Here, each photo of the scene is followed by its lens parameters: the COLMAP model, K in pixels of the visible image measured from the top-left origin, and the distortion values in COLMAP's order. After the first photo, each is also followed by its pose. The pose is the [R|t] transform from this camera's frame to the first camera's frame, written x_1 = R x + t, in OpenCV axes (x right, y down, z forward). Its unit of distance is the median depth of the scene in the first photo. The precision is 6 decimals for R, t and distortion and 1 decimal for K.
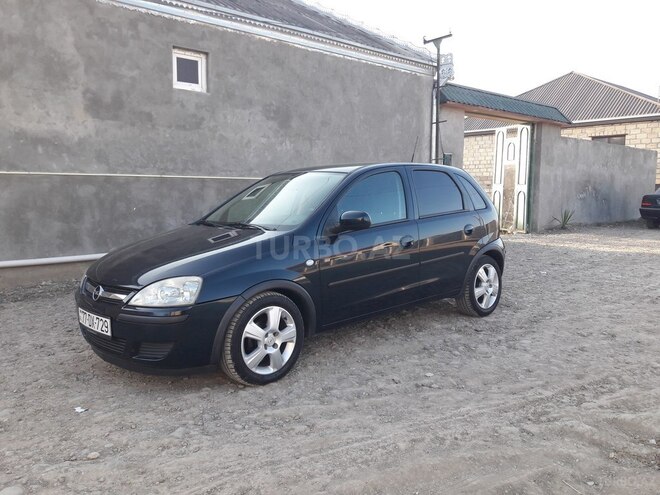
lens RADIAL K [[533.5, 0, 333.0], [0, 533.5, 238.9], [0, 0, 1]] dist [0.054703, -0.130145]
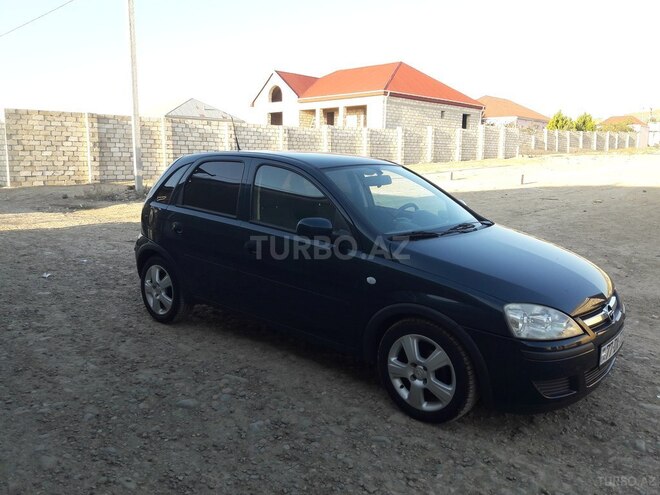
lens RADIAL K [[535.5, 0, 332.6], [0, 535.5, 246.8], [0, 0, 1]] dist [0.005988, -0.044295]
pose [[-0.097547, -0.161091, 0.982107, -0.584841], [0.073573, 0.982946, 0.168536, -0.090090], [-0.992508, 0.088697, -0.084031, 0.714006]]
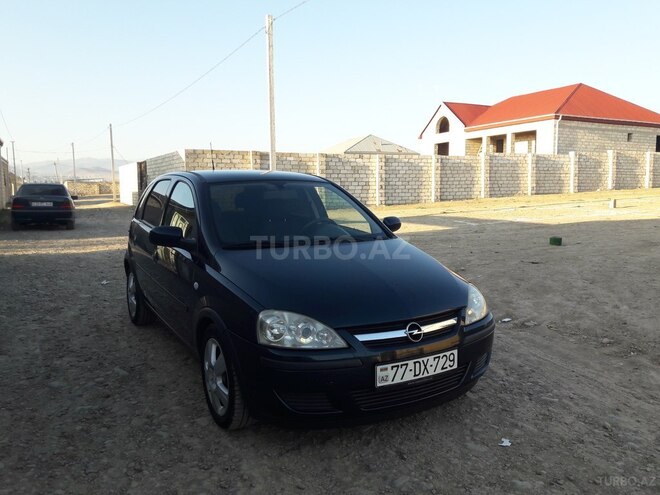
lens RADIAL K [[529.3, 0, 330.0], [0, 529.3, 247.5], [0, 0, 1]] dist [0.083399, -0.186693]
pose [[0.242837, -0.103311, 0.964550, -0.574117], [0.088430, 0.992530, 0.084044, -0.048603], [-0.966028, 0.064886, 0.250159, 0.429021]]
